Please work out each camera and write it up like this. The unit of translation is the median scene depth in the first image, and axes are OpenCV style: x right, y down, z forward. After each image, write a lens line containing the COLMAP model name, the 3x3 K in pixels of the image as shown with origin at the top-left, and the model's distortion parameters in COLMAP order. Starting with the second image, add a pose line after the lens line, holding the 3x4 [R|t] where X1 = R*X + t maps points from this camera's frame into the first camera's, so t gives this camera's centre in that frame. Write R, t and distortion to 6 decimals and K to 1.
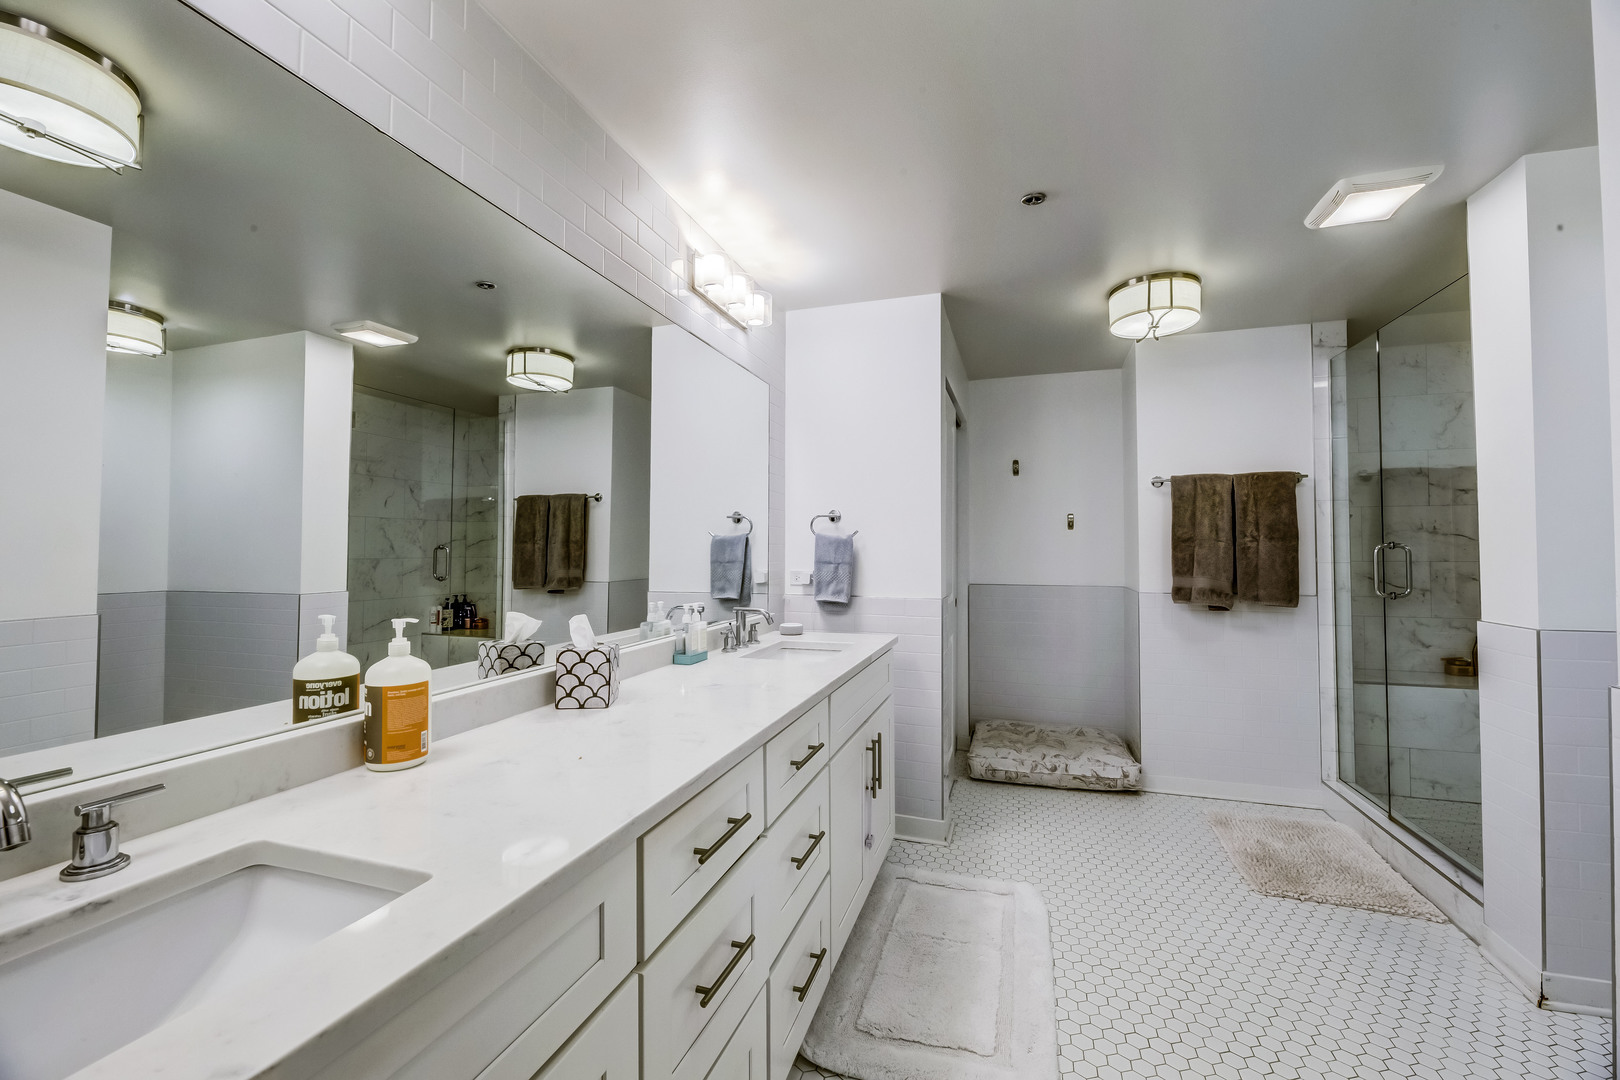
lens RADIAL K [[653.3, 0, 810.4], [0, 653.3, 532.3], [0, 0, 1]] dist [0.000369, -0.002730]
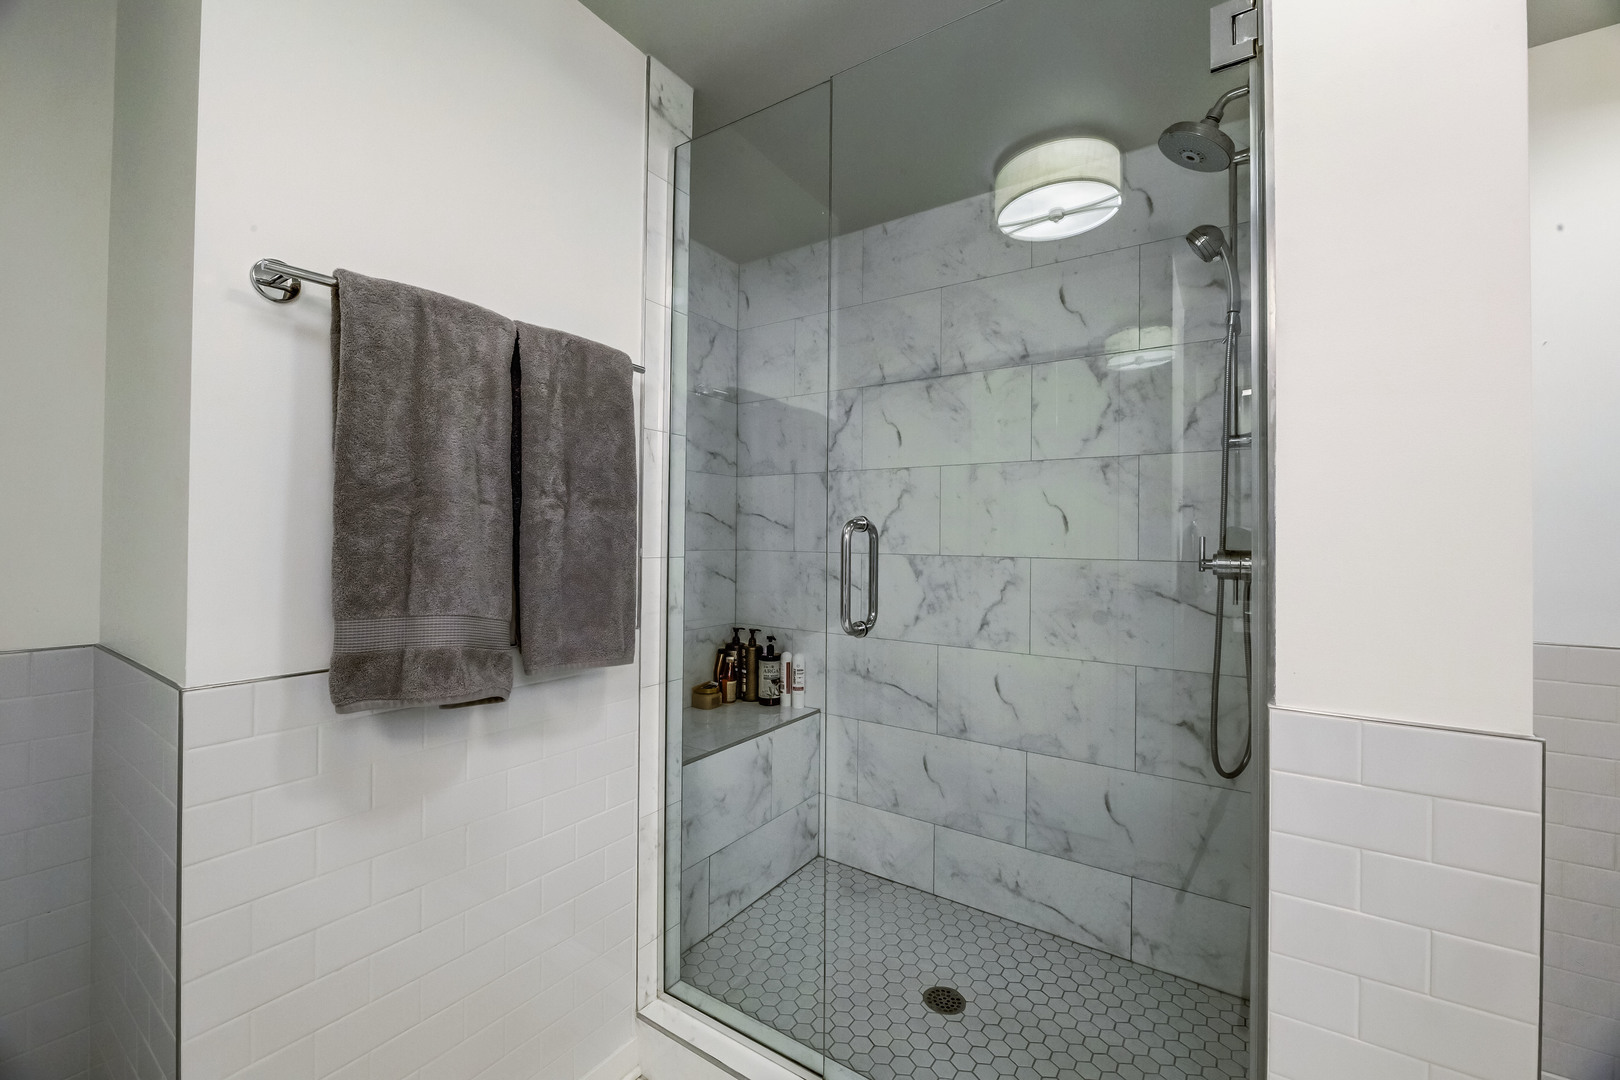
lens RADIAL K [[653.3, 0, 810.4], [0, 653.3, 532.3], [0, 0, 1]] dist [0.000369, -0.002730]
pose [[0.277356, 0.011665, 0.960696, 0.345244], [-0.036661, 0.999327, -0.001550, 0.023280], [-0.960068, -0.034790, 0.277597, 0.737343]]
